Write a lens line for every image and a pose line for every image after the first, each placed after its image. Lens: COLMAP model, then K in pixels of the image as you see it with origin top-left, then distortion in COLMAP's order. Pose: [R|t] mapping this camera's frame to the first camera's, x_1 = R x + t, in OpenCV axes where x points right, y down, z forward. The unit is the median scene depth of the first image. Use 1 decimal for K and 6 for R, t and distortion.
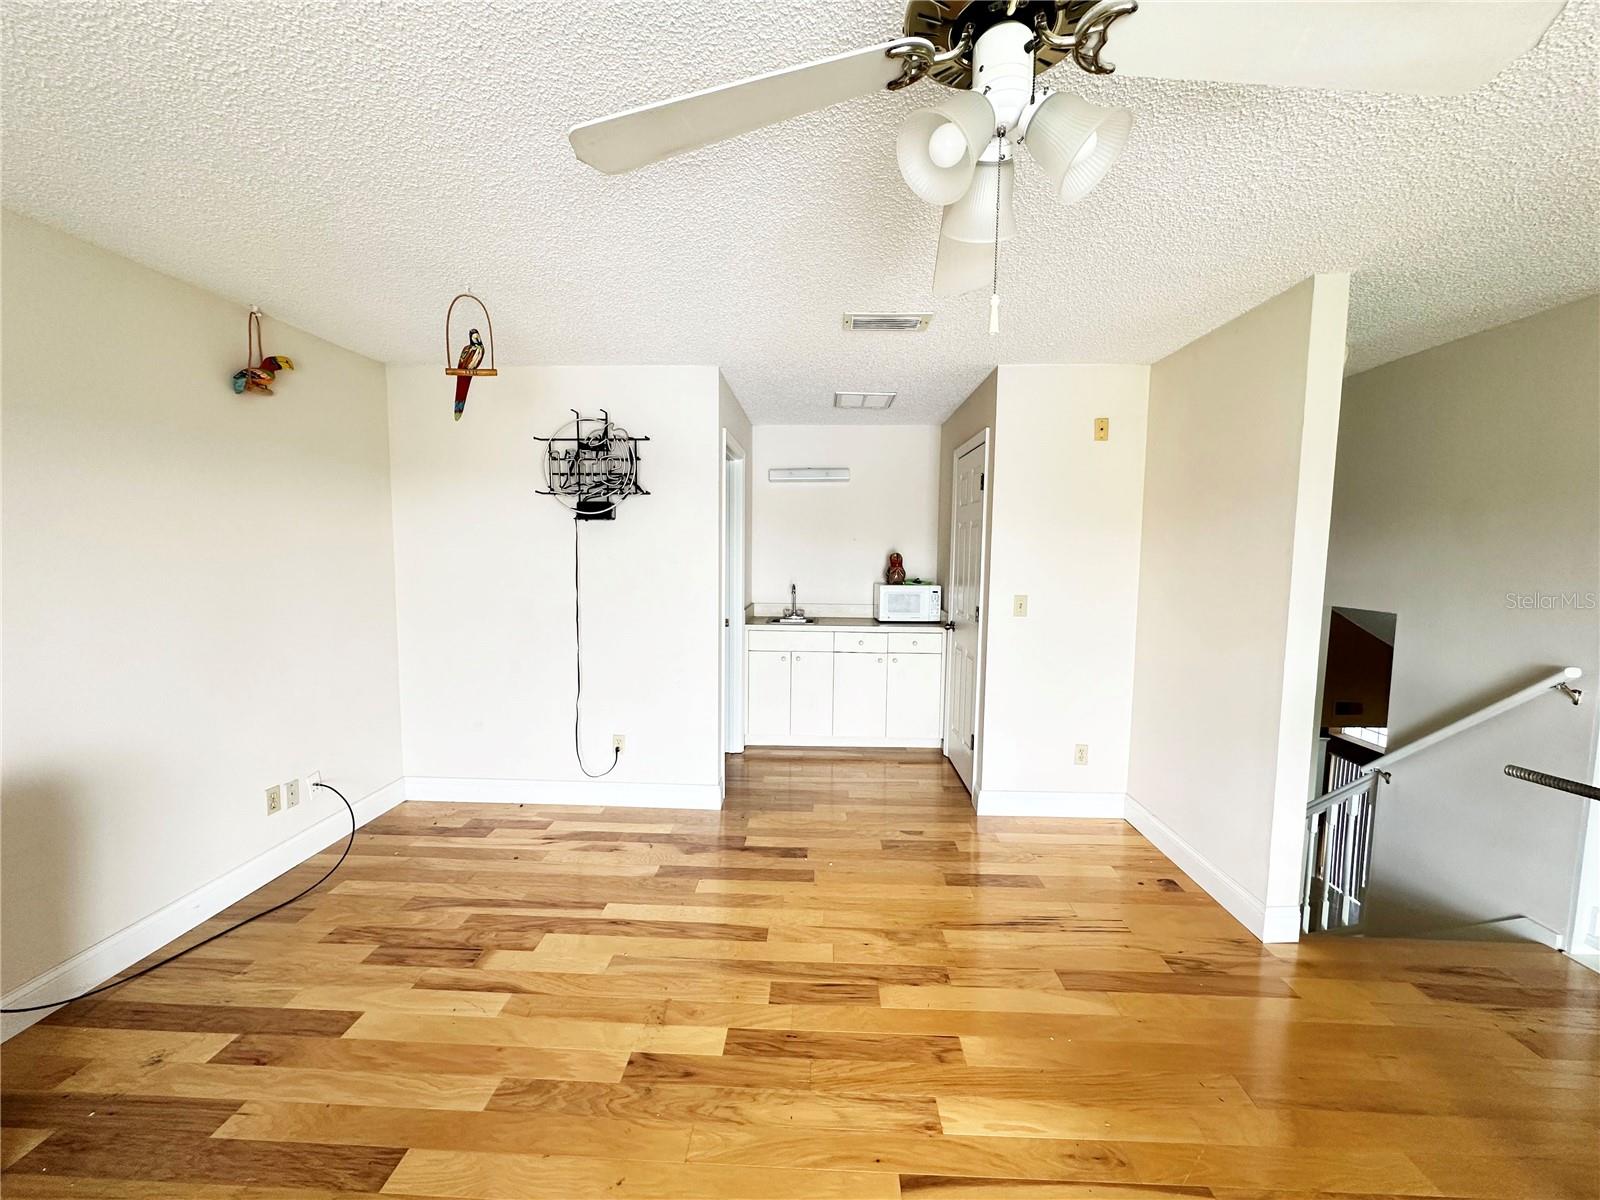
lens RADIAL K [[635.1, 0, 803.0], [0, 635.1, 600.2], [0, 0, 1]] dist [-0.007707, 0.001394]
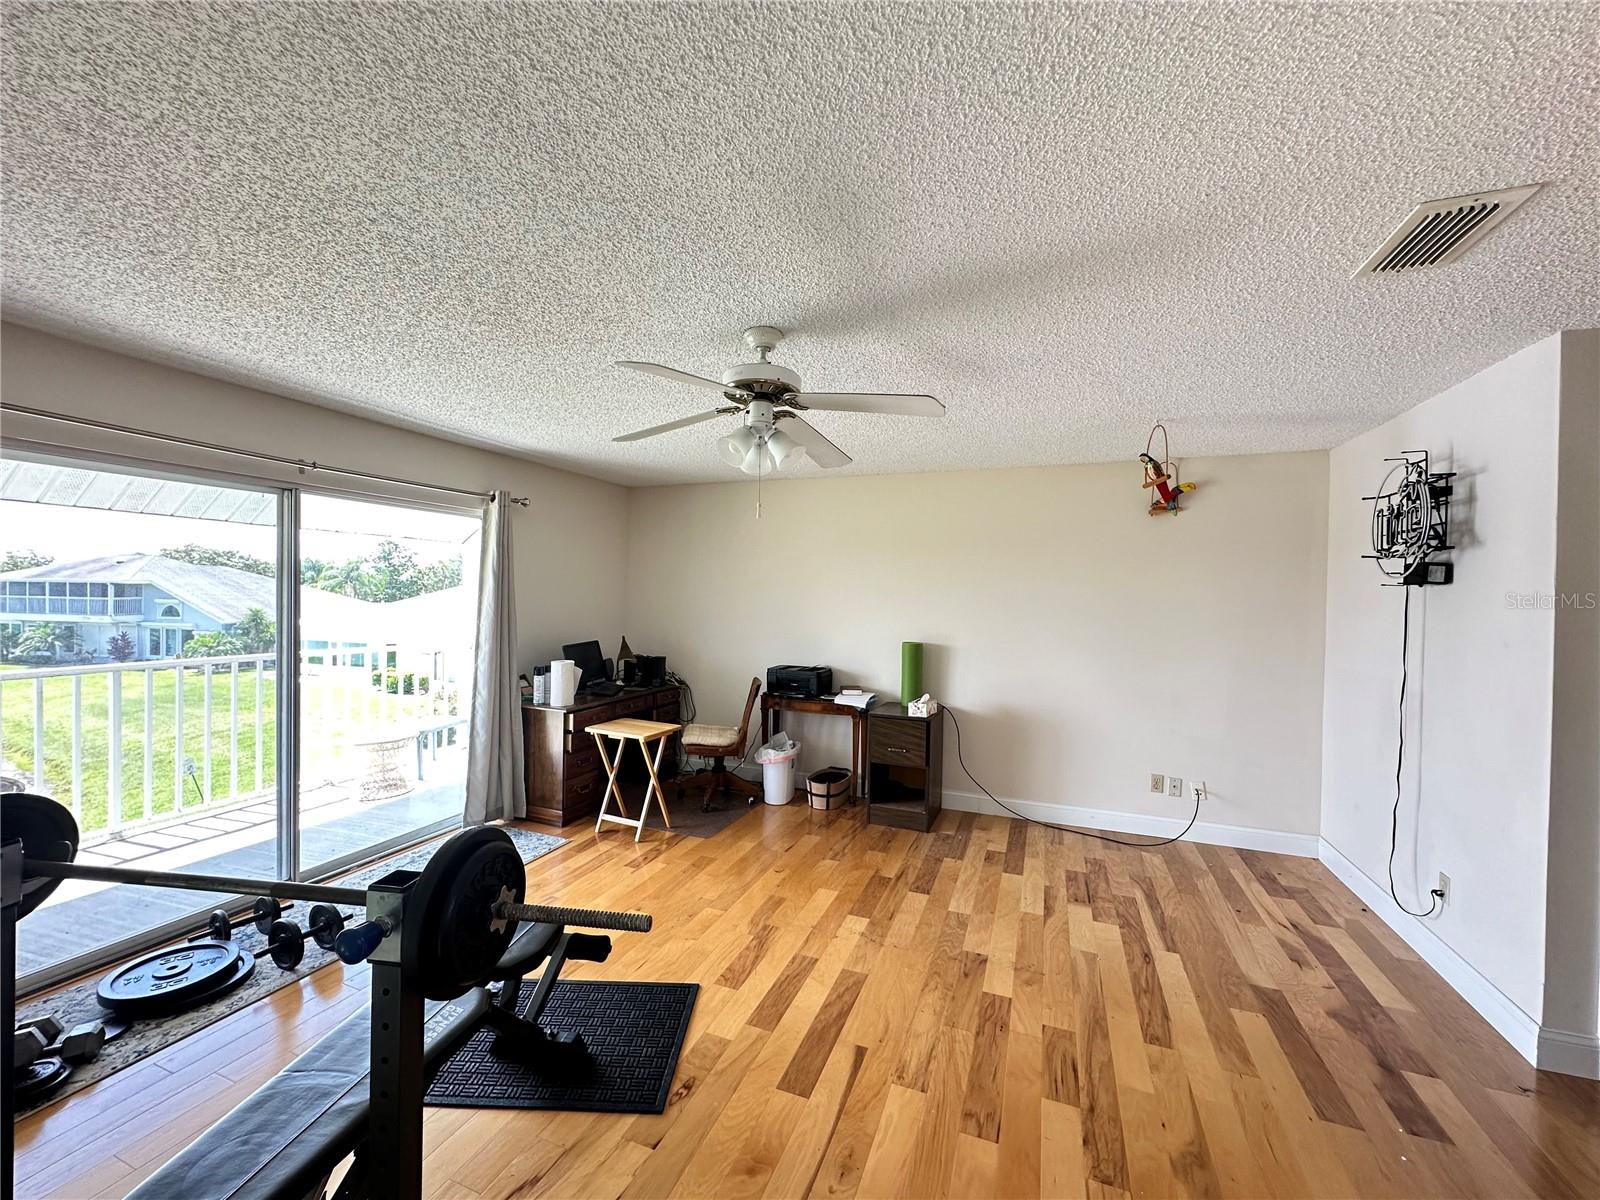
lens RADIAL K [[635.1, 0, 798.7], [0, 635.1, 603.7], [0, 0, 1]] dist [-0.007707, 0.001394]
pose [[-0.330846, -0.007943, -0.943651, 0.942888], [-0.098701, 0.994771, 0.026231, -0.065214], [0.938509, 0.101818, -0.329900, 0.740881]]
